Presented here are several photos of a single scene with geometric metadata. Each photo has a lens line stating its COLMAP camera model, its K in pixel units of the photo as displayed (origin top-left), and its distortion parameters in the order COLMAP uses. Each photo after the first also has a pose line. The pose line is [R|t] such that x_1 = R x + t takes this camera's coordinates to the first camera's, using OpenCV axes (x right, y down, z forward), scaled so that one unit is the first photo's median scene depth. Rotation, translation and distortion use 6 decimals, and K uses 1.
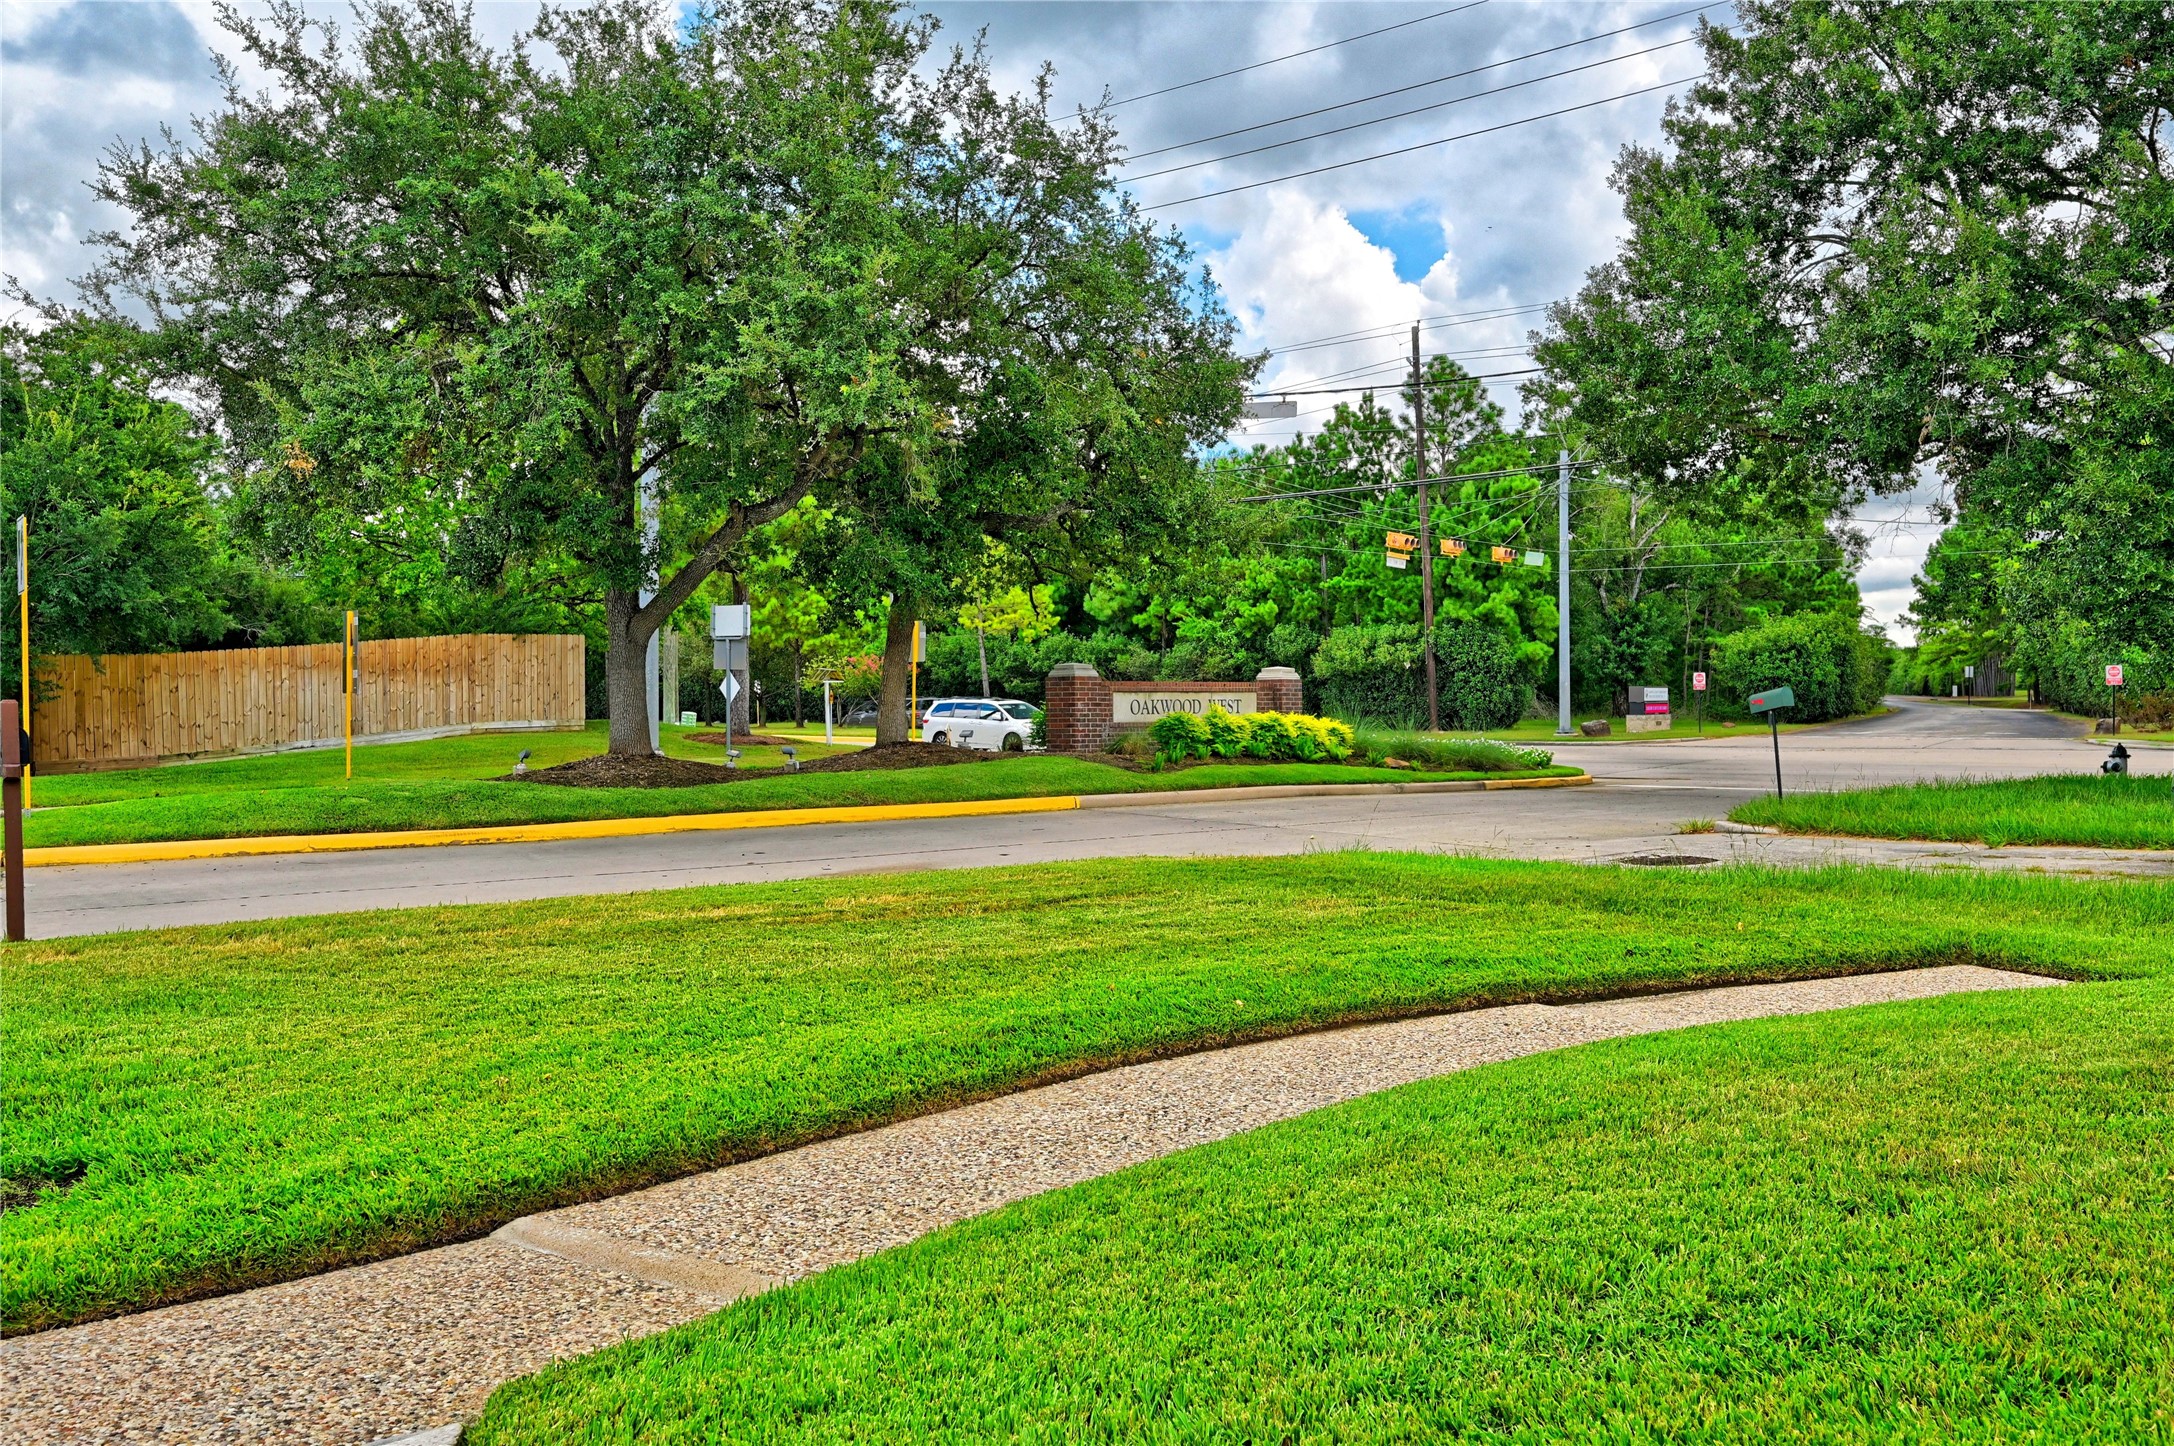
lens RADIAL K [[1858.5, 0, 1082.4], [0, 1858.5, 723.2], [0, 0, 1]] dist [-0.001616, 0.005381]
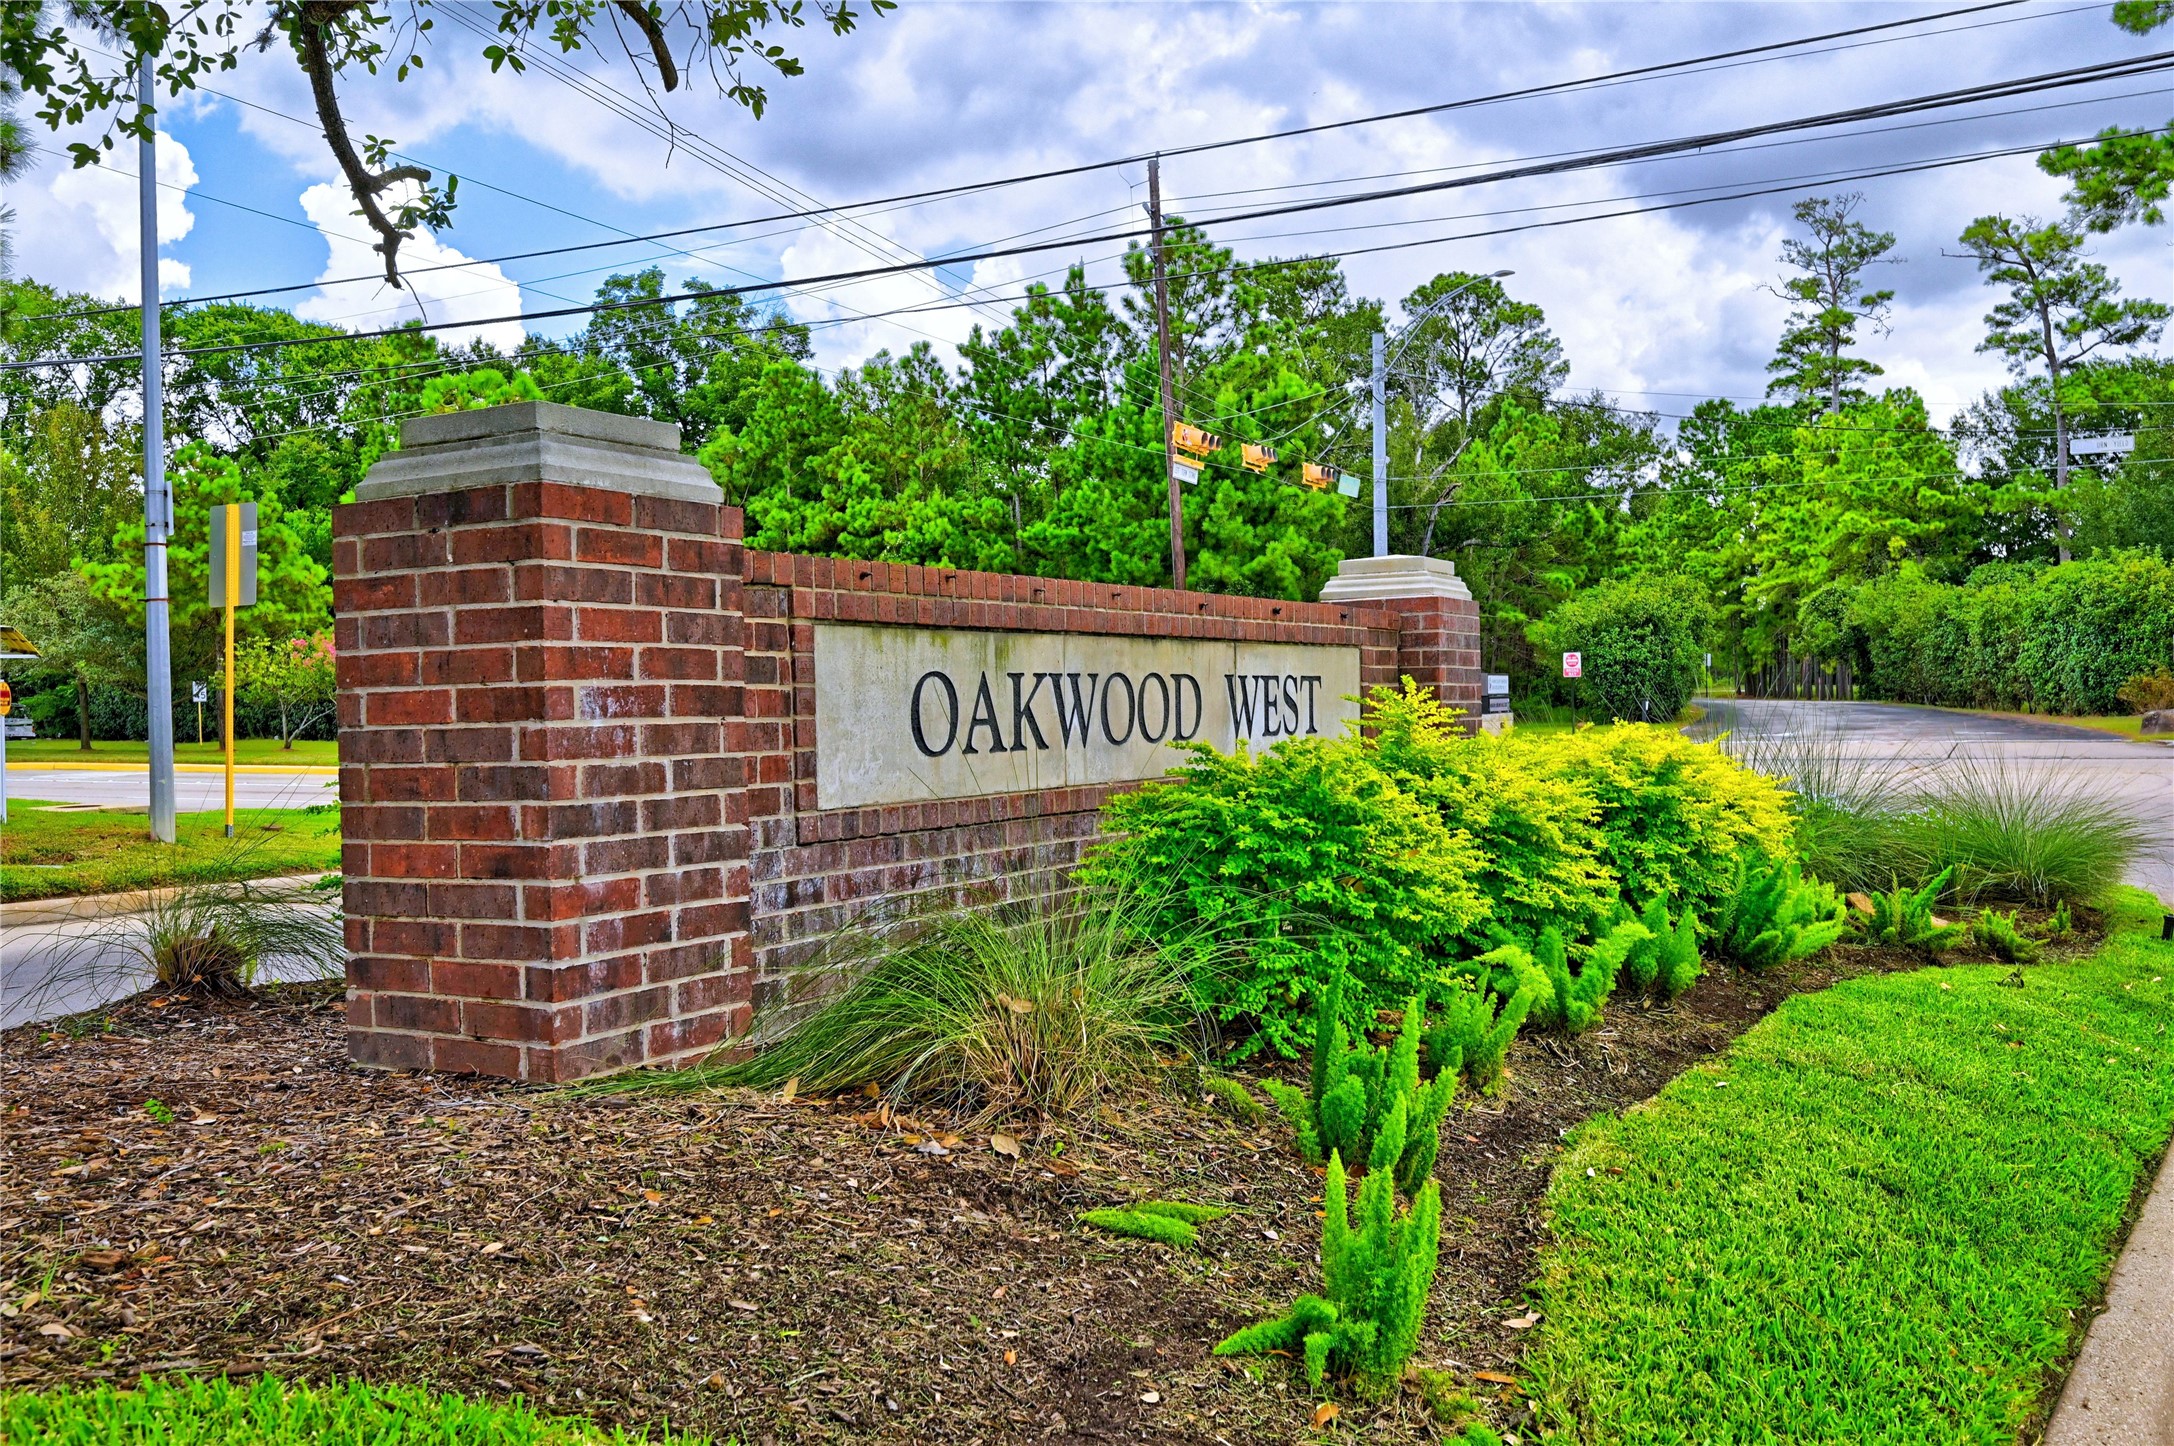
lens RADIAL K [[1858.5, 0, 1082.4], [0, 1858.5, 723.2], [0, 0, 1]] dist [-0.001616, 0.005381]
pose [[0.976981, -0.014347, 0.212843, 0.001582], [0.014672, 0.999892, 0.000055, -0.002748], [-0.212821, 0.003069, 0.977086, 0.306173]]
